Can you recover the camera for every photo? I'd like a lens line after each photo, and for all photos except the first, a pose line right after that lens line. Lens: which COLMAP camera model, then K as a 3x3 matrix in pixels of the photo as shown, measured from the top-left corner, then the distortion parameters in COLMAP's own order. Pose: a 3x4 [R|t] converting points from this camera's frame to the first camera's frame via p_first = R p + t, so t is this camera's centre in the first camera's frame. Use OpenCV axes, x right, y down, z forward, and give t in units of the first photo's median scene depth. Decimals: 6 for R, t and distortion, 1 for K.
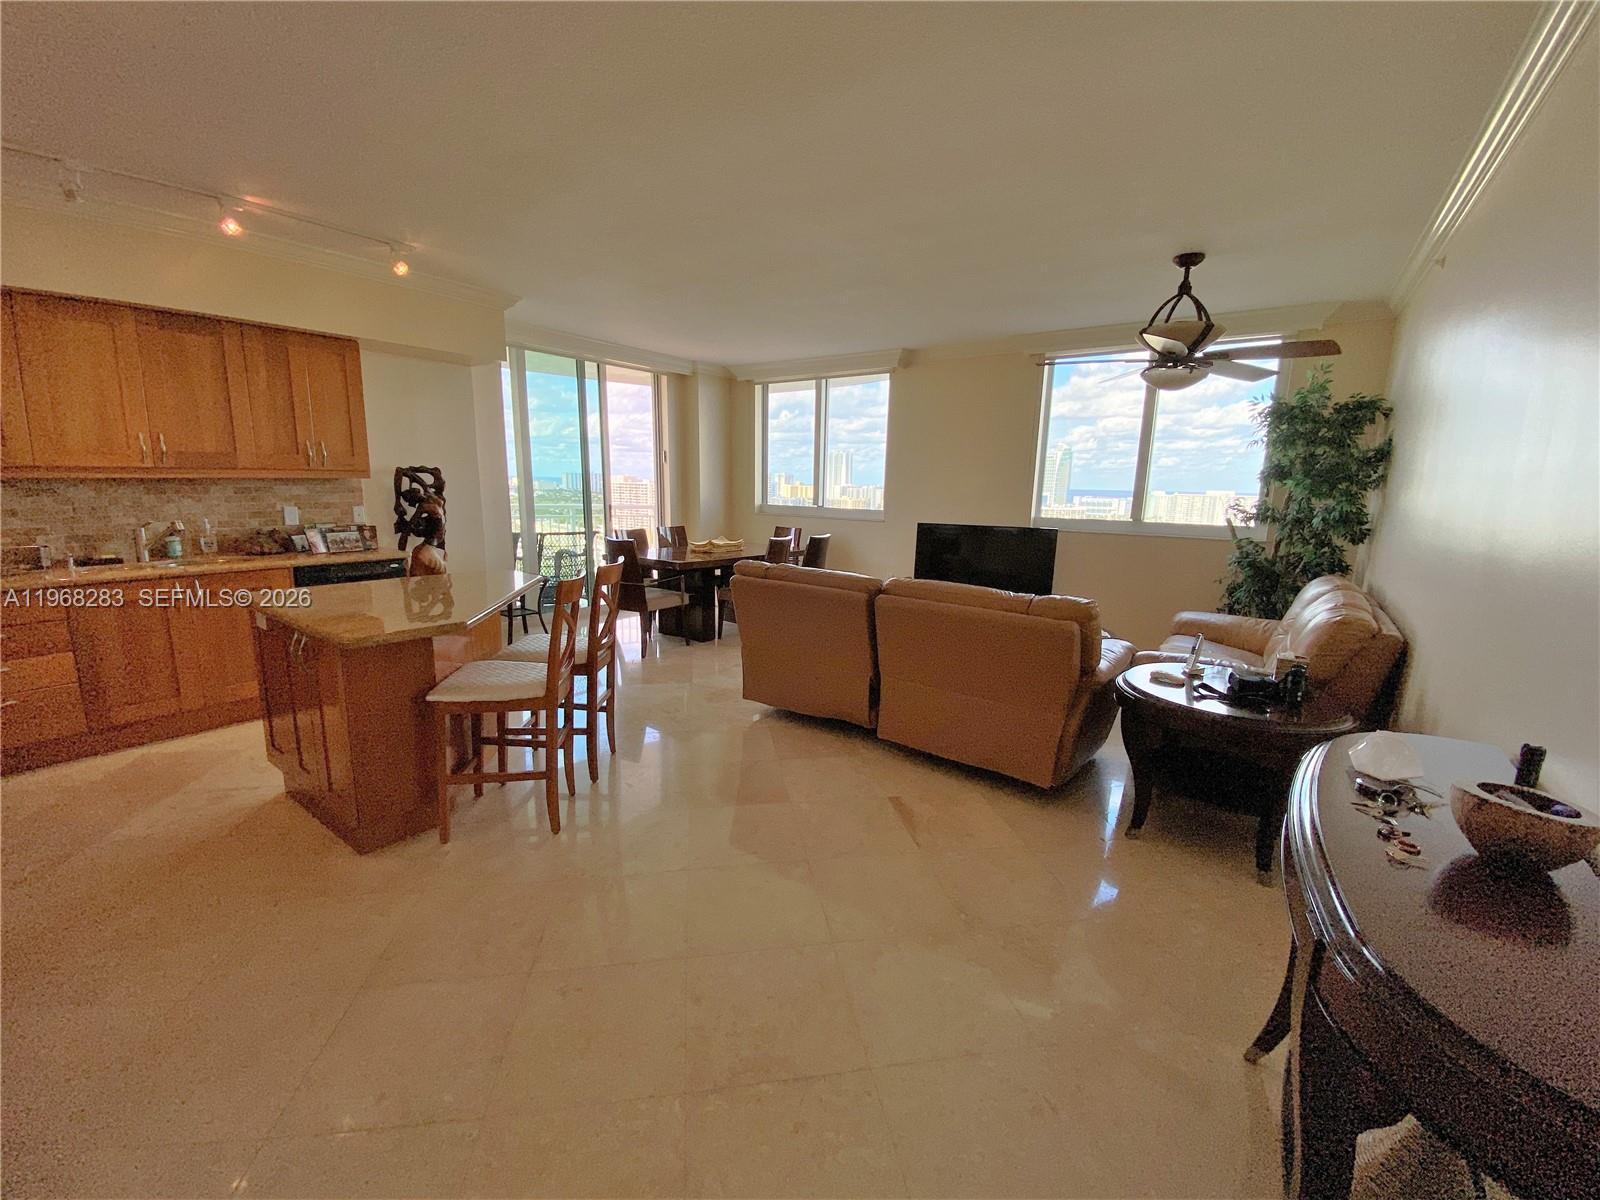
lens RADIAL K [[647.2, 0, 804.9], [0, 647.2, 606.9], [0, 0, 1]] dist [0.009300, -0.016404]
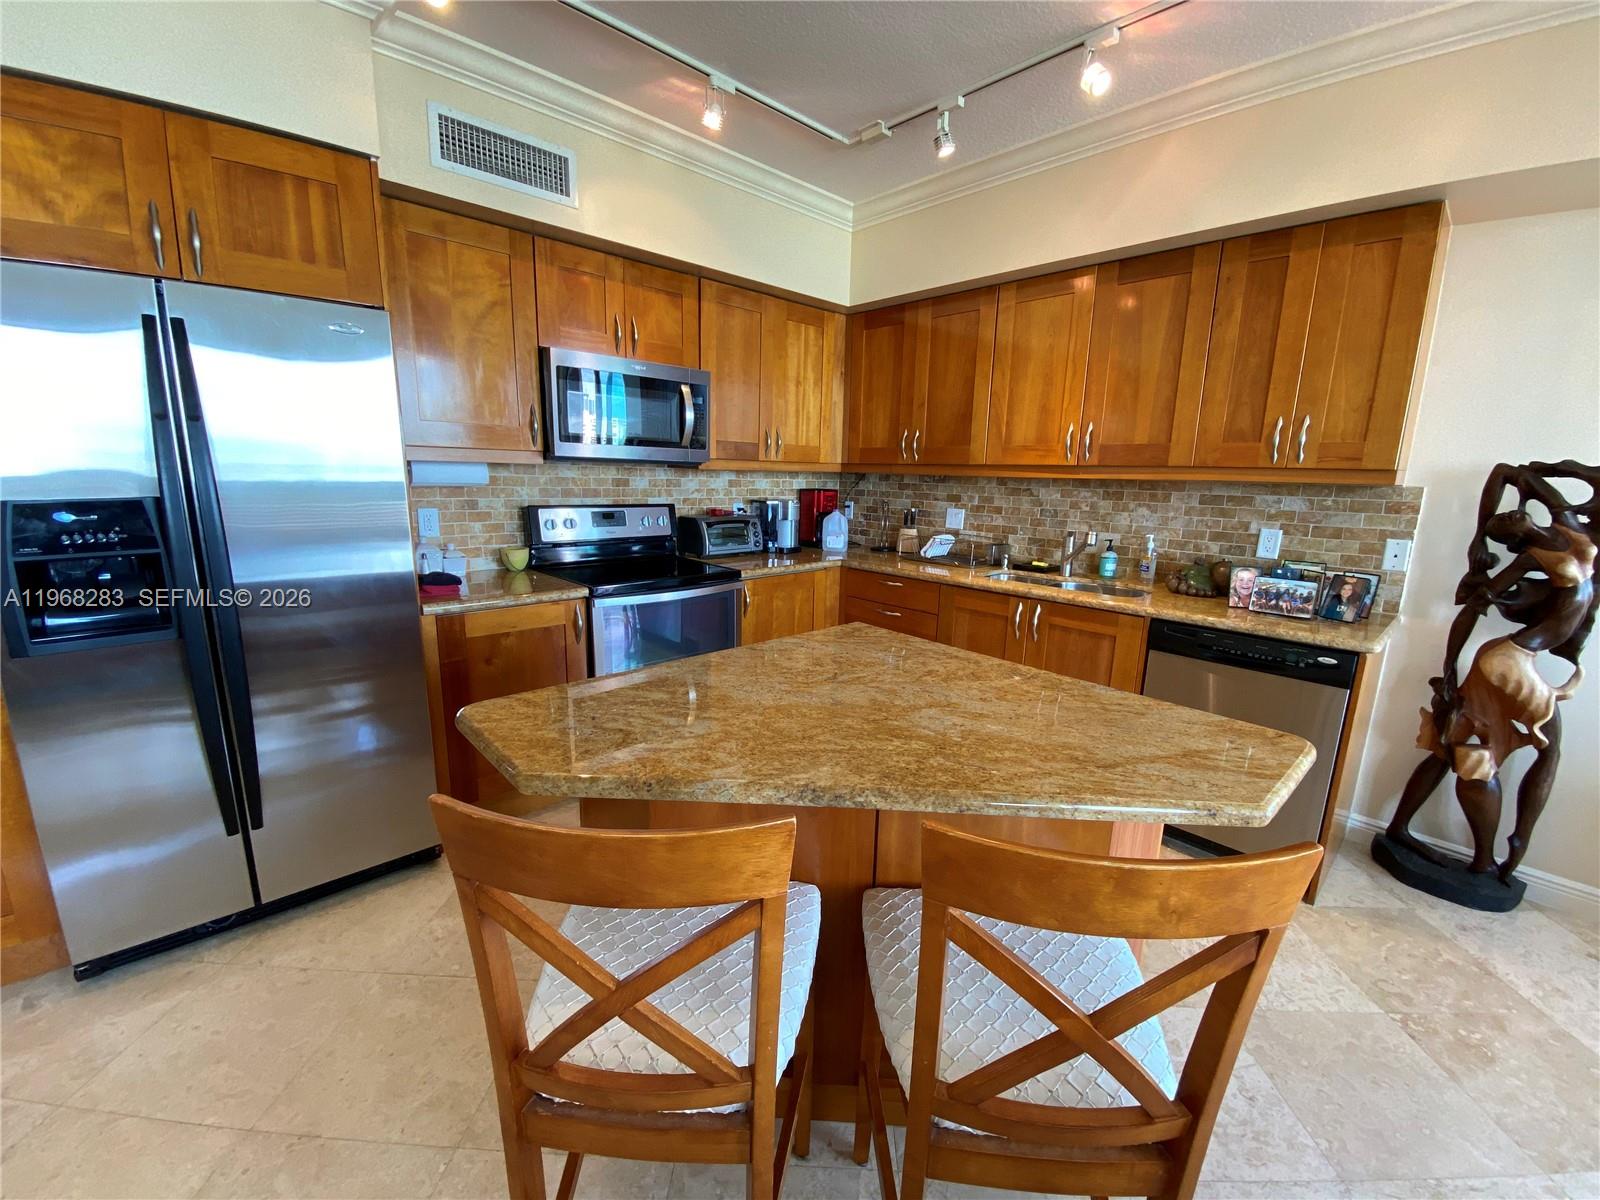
lens RADIAL K [[647.2, 0, 804.9], [0, 647.2, 606.9], [0, 0, 1]] dist [0.009300, -0.016404]
pose [[-0.185985, 0.182519, -0.965451, -0.099458], [-0.209612, 0.952605, 0.220470, -0.131866], [0.959934, 0.243374, -0.138913, 0.700130]]
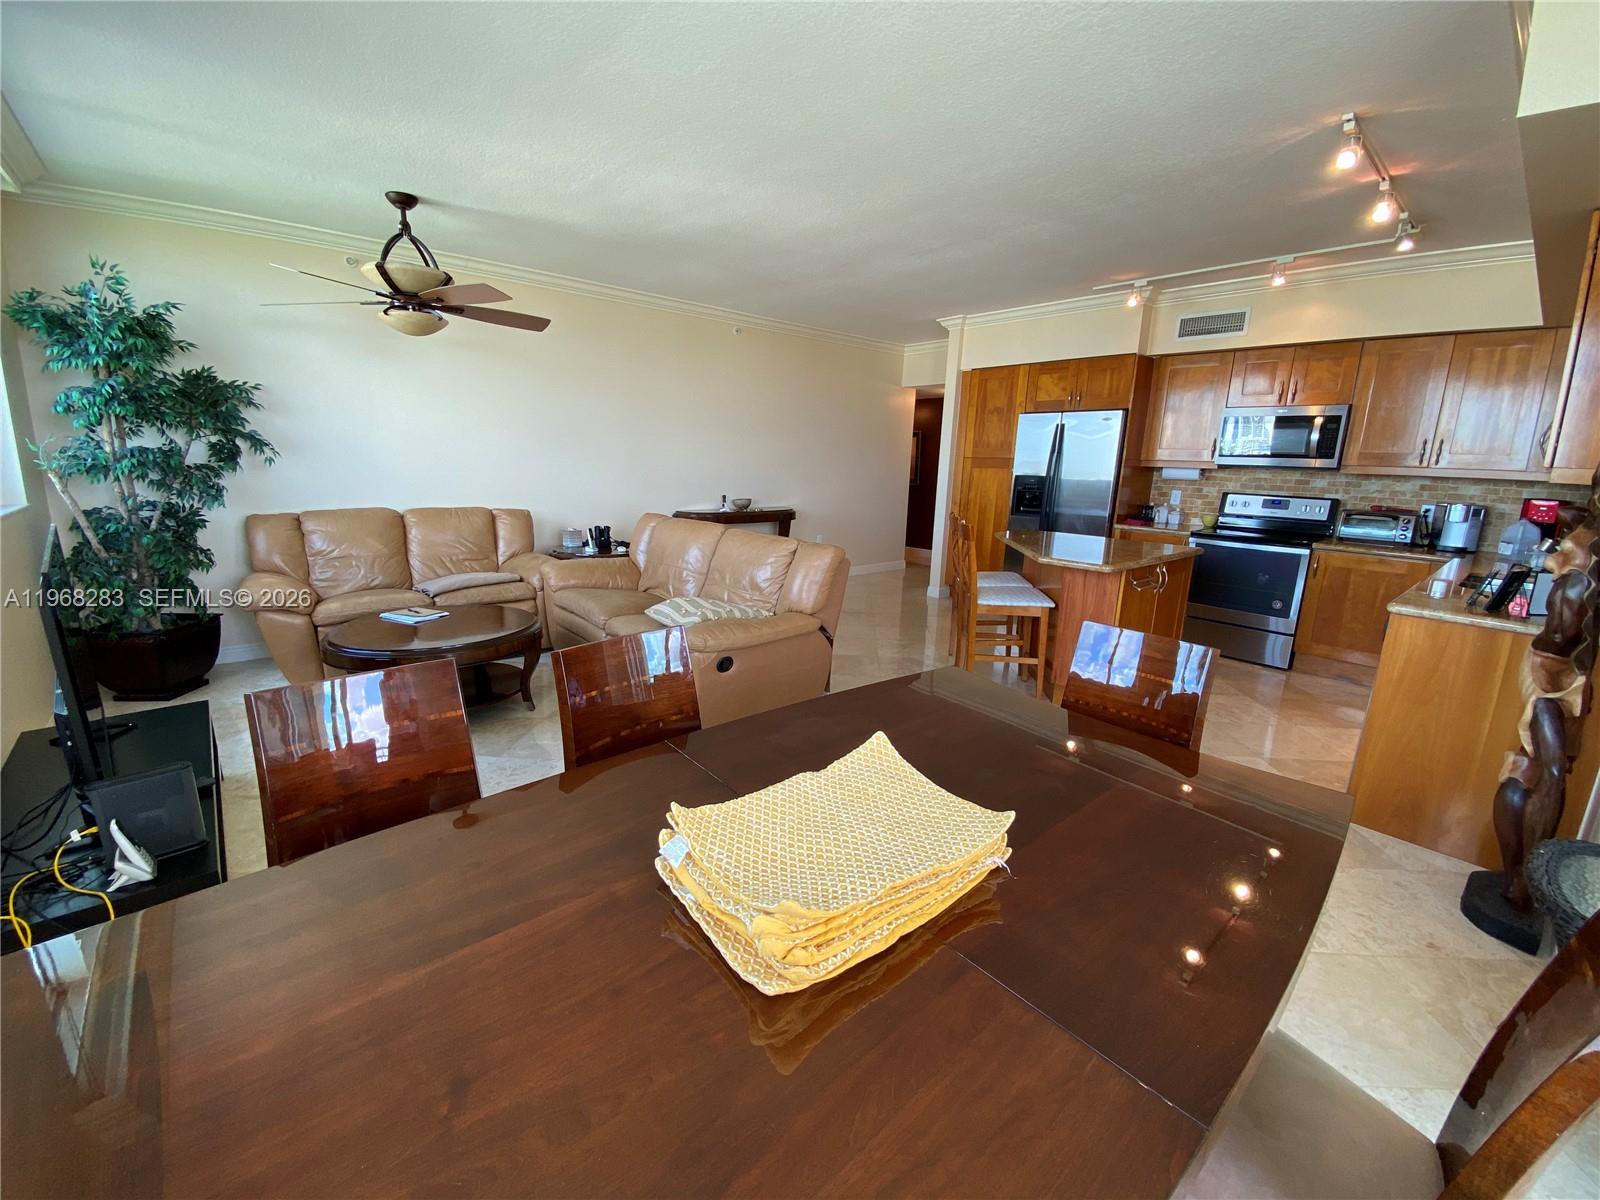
lens RADIAL K [[647.2, 0, 804.9], [0, 647.2, 606.9], [0, 0, 1]] dist [0.009300, -0.016404]
pose [[-0.972583, -0.090116, 0.214386, -0.235270], [0.004412, 0.914553, 0.404443, -0.334280], [-0.232514, 0.394300, -0.889081, 1.716727]]
